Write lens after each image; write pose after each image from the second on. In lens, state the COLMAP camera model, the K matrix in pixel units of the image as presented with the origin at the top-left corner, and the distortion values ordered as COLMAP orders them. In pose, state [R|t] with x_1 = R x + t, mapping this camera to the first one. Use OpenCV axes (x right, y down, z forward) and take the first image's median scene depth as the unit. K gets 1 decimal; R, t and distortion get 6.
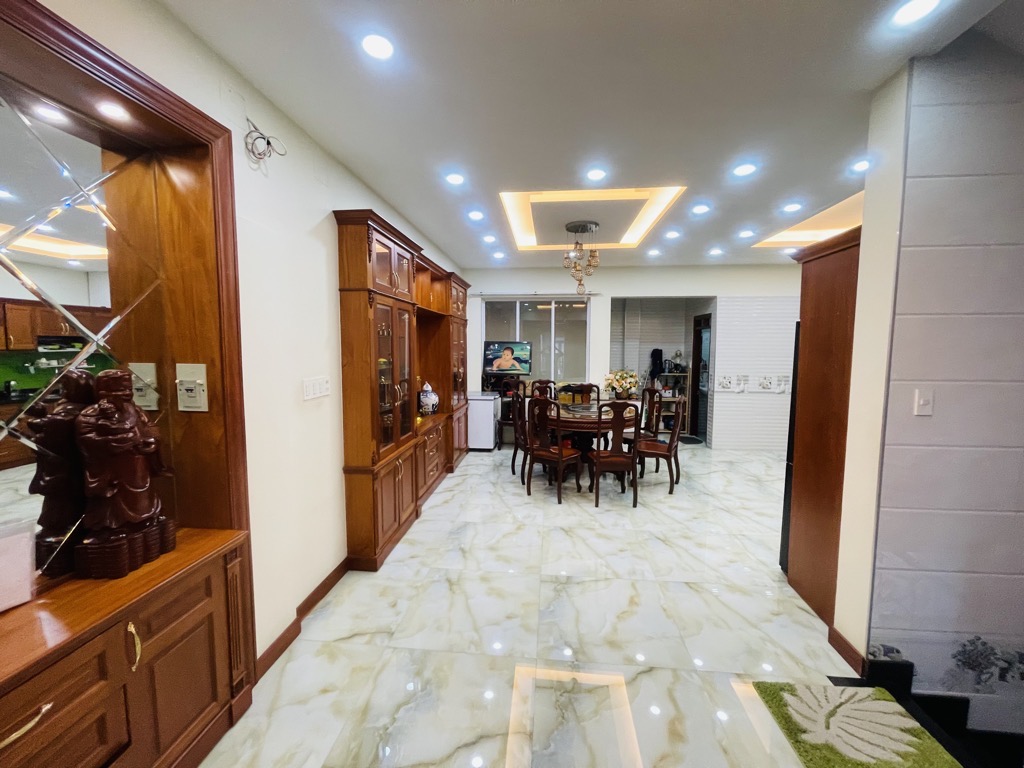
lens RADIAL K [[414.5, 0, 512.0], [0, 414.5, 384.0], [0, 0, 1]] dist [0.001607, 0.000334]
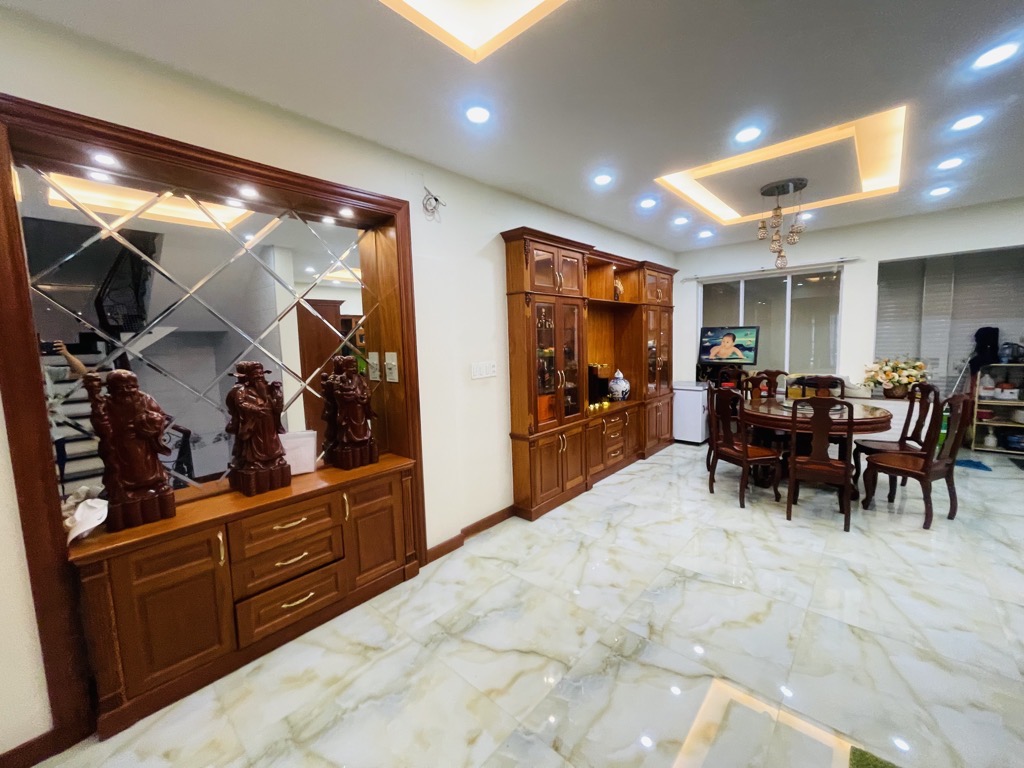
lens RADIAL K [[414.5, 0, 512.0], [0, 414.5, 384.0], [0, 0, 1]] dist [0.001607, 0.000334]
pose [[0.804621, 0.035765, -0.592711, 0.253430], [-0.021498, 0.999285, 0.031114, 0.006077], [0.593400, -0.012293, 0.804814, -0.011587]]
